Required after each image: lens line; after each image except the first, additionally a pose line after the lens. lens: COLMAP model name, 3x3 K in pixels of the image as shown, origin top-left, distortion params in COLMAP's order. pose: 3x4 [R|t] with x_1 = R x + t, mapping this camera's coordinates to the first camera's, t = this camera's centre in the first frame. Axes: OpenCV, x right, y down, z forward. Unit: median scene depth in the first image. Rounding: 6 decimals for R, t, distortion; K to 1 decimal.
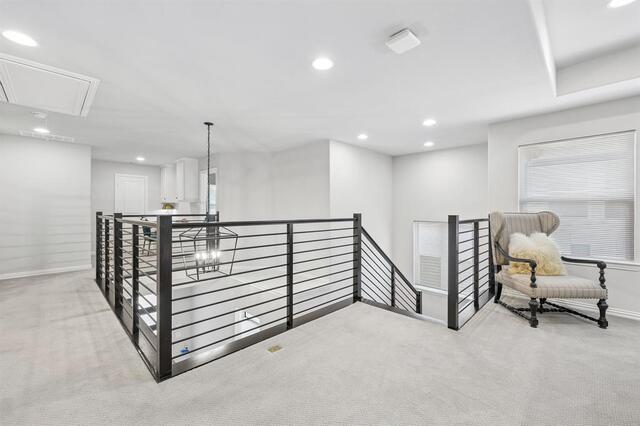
lens RADIAL K [[269.4, 0, 321.6], [0, 269.4, 211.4], [0, 0, 1]] dist [0.003495, 0.000439]
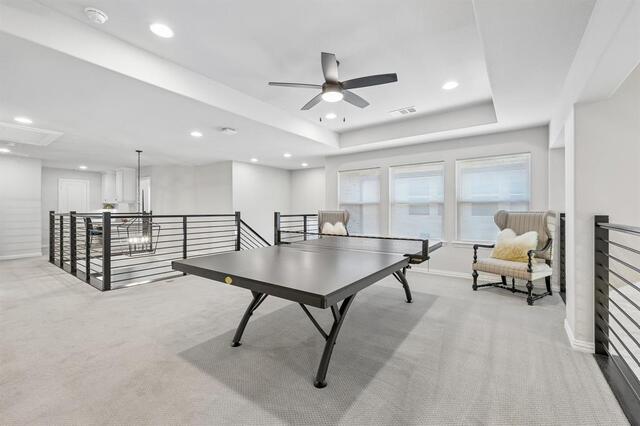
lens RADIAL K [[269.4, 0, 318.3], [0, 269.4, 211.4], [0, 0, 1]] dist [0.003495, 0.000439]
pose [[0.989621, -0.000507, 0.143699, 0.274057], [0.000384, 1.000000, 0.000882, 0.004090], [-0.143699, -0.000818, 0.989621, -0.486025]]
